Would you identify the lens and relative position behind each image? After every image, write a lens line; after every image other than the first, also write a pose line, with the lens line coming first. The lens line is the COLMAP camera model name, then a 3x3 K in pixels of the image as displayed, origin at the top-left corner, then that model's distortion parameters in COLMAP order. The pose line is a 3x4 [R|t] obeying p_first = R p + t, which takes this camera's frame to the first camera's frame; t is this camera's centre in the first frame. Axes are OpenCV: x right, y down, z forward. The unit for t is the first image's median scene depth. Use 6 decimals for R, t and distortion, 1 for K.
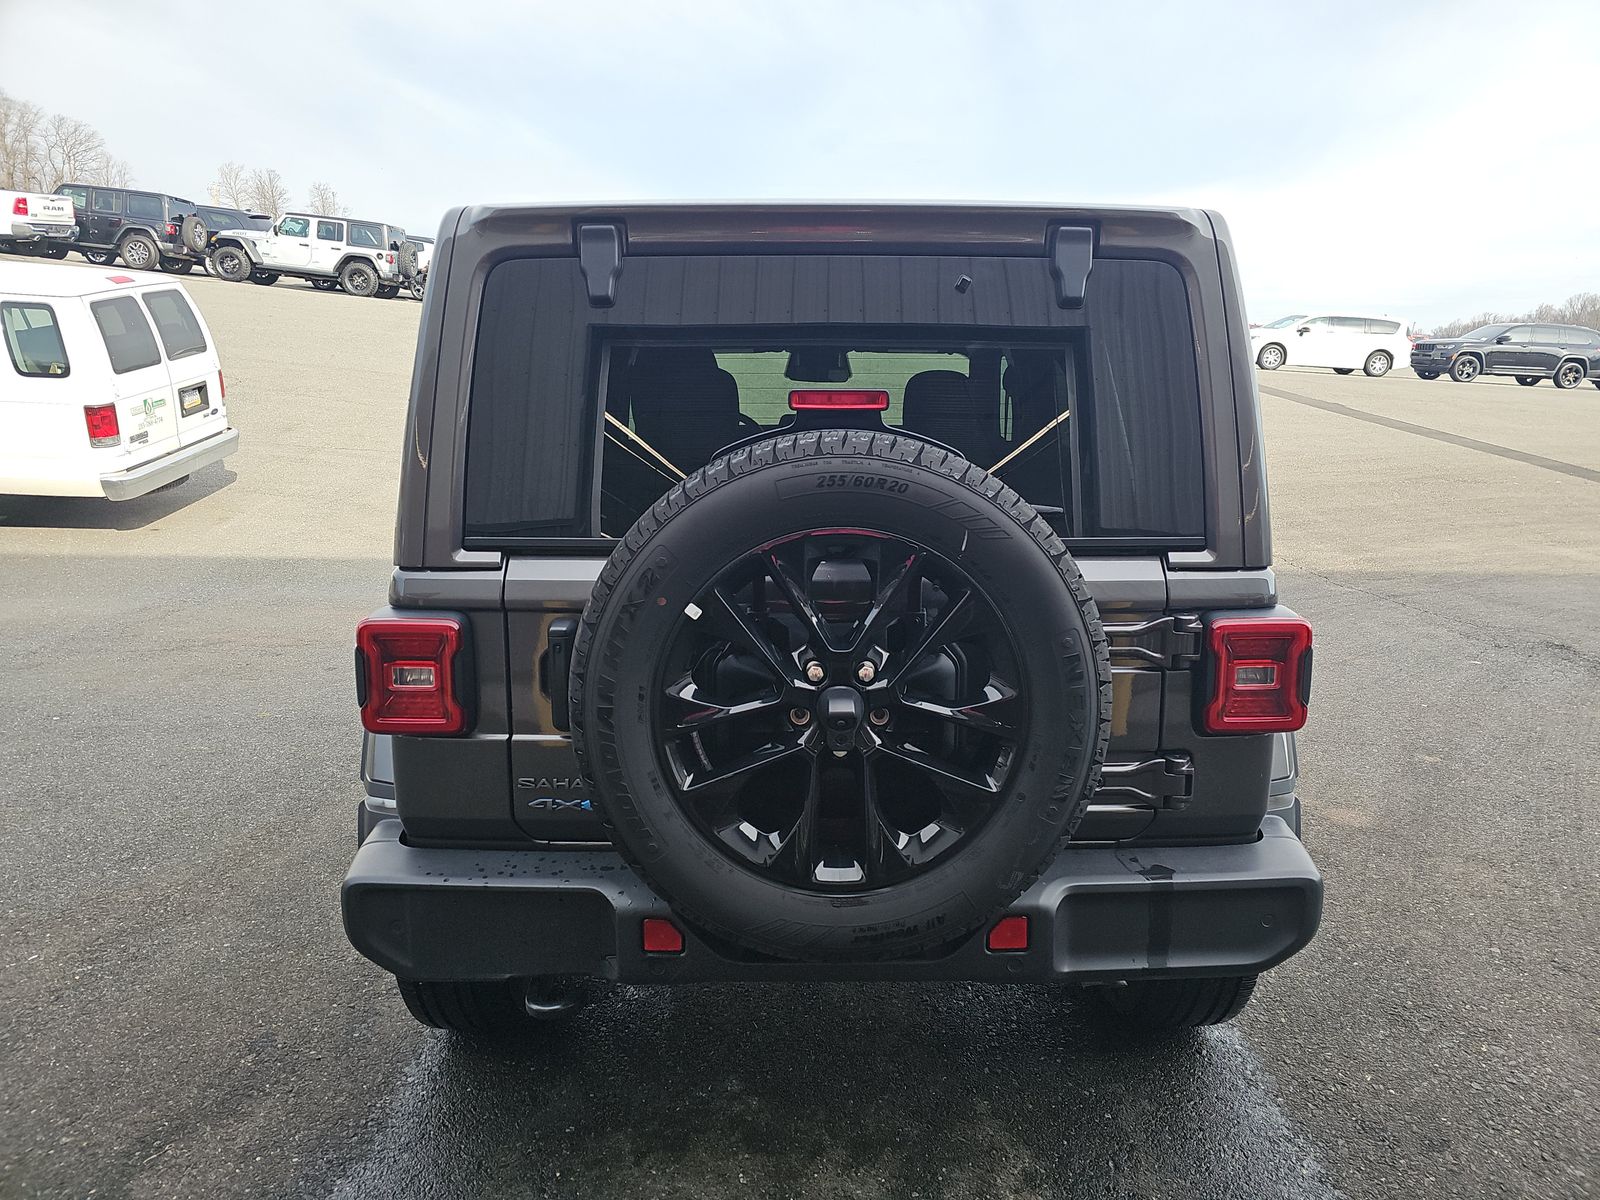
lens RADIAL K [[1046.6, 0, 805.3], [0, 1046.6, 602.5], [0, 0, 1]] dist [0.040329, -0.032181]
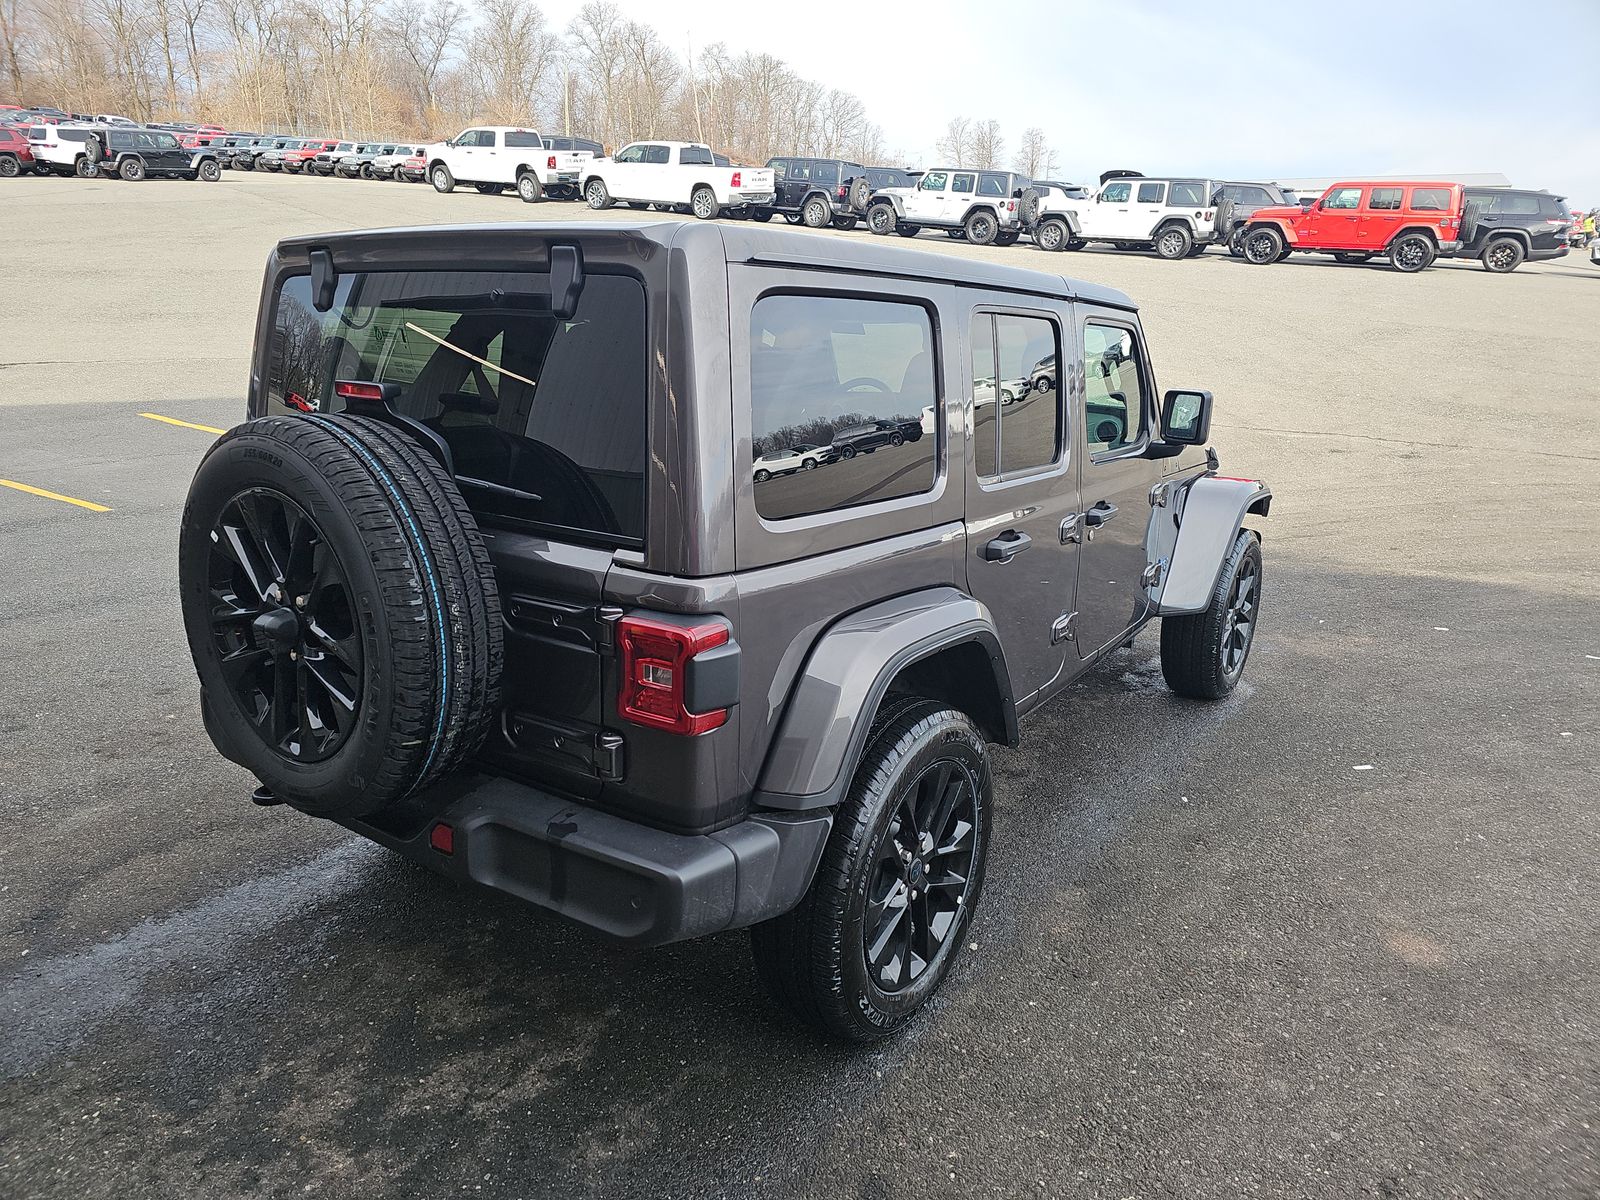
lens RADIAL K [[1046.6, 0, 792.5], [0, 1046.6, 609.8], [0, 0, 1]] dist [0.040329, -0.032181]
pose [[0.805015, 0.169481, -0.568530, 0.094759], [-0.134401, 0.985509, 0.103477, -0.010281], [0.577829, -0.006890, 0.816129, 0.019207]]
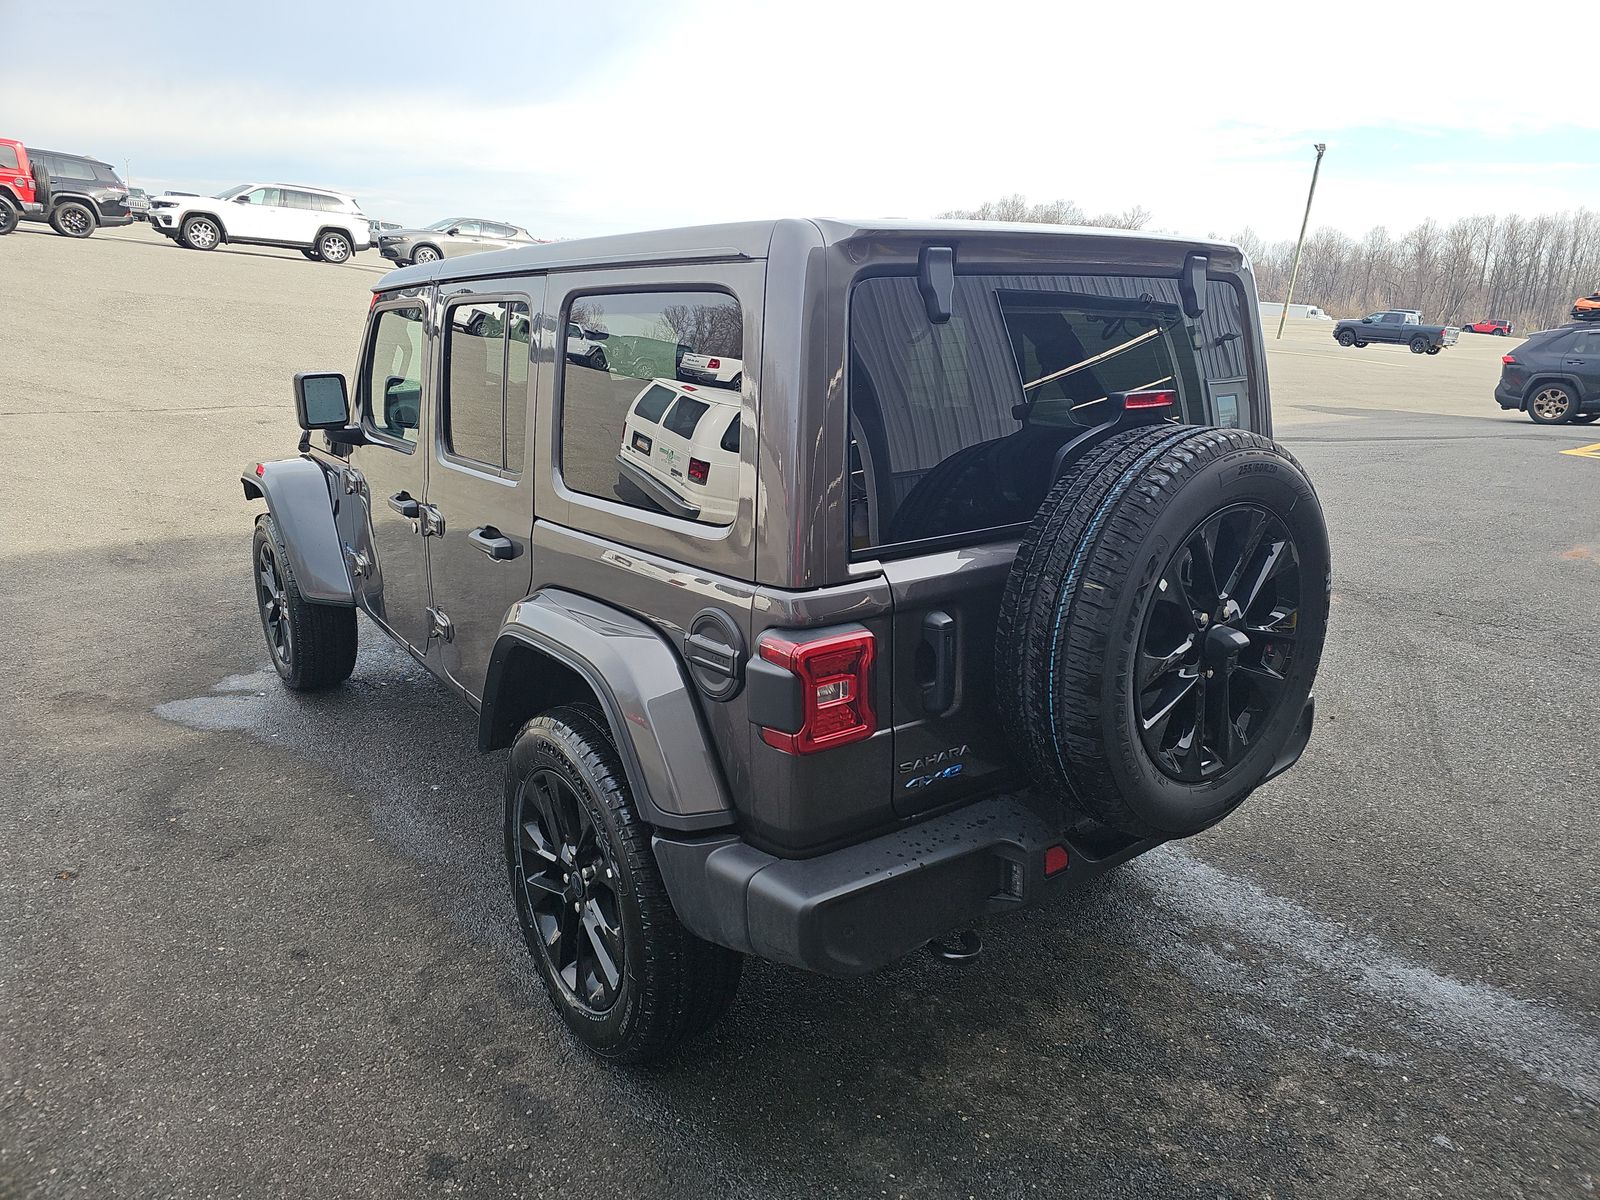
lens RADIAL K [[1046.6, 0, 799.2], [0, 1046.6, 597.9], [0, 0, 1]] dist [0.040329, -0.032181]
pose [[0.807890, -0.163587, 0.566175, -0.082068], [0.118917, 0.986192, 0.115257, -0.012048], [-0.577211, -0.025787, 0.816187, 0.016008]]
